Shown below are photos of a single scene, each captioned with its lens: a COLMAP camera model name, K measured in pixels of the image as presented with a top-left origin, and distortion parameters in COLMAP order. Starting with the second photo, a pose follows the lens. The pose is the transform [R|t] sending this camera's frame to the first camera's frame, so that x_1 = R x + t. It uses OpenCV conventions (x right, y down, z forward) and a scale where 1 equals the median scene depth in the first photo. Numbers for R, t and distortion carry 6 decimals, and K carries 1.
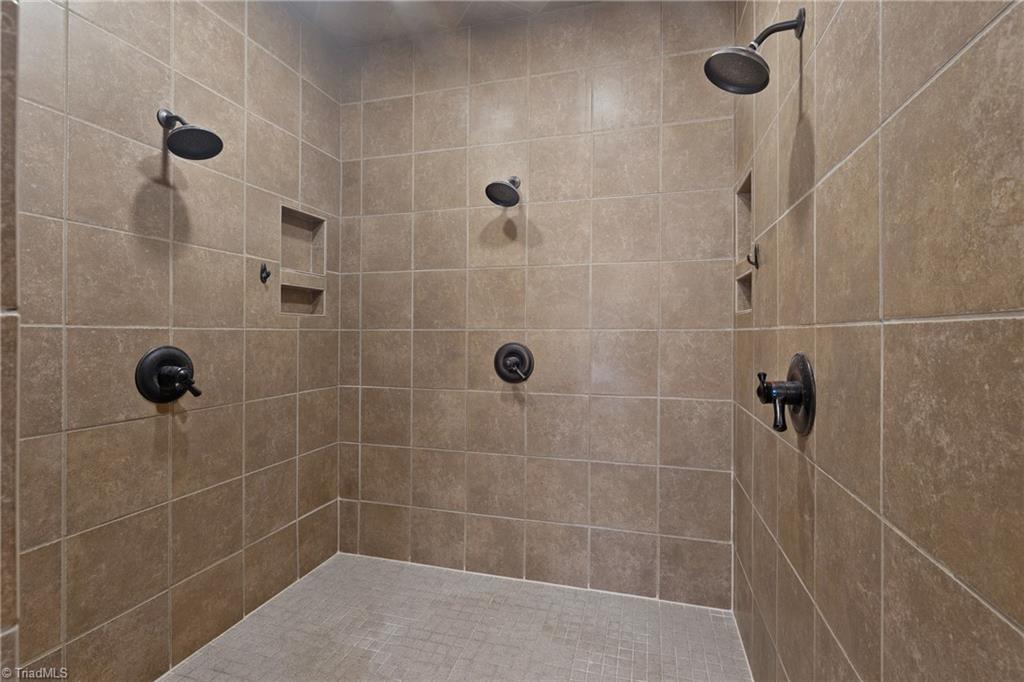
lens RADIAL K [[458.4, 0, 512.9], [0, 458.4, 337.9], [0, 0, 1]] dist [0.001612, 0.000763]
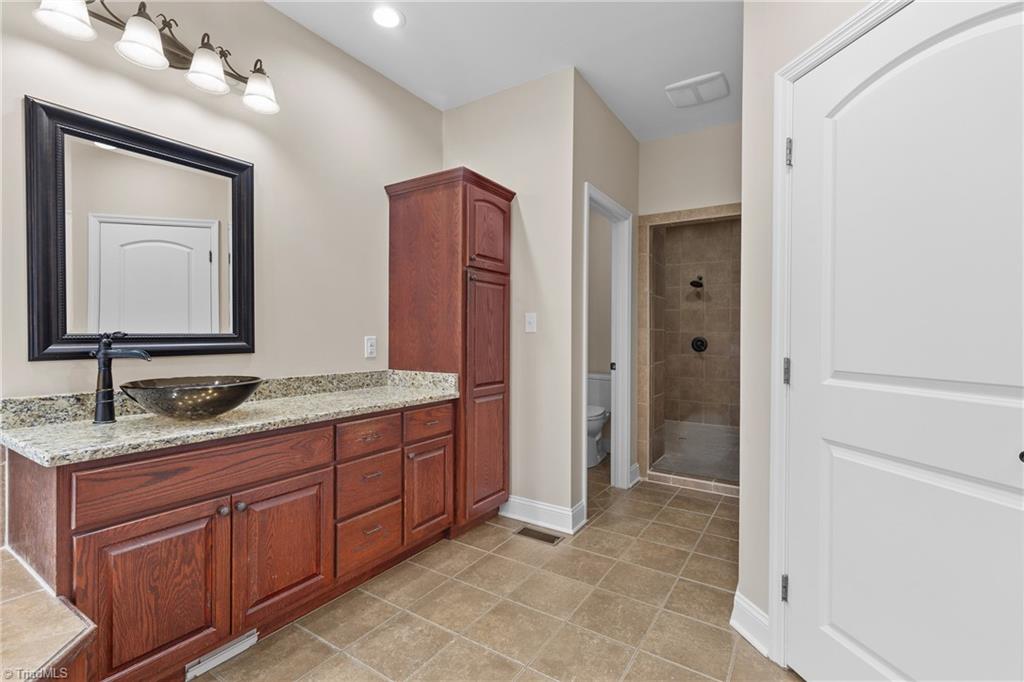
lens RADIAL K [[458.4, 0, 511.0], [0, 458.4, 337.8], [0, 0, 1]] dist [0.001612, 0.000763]
pose [[0.960629, 0.003500, -0.277813, -0.316202], [-0.002311, 0.999987, 0.004605, 0.006094], [0.277826, -0.003782, 0.960624, -1.919509]]
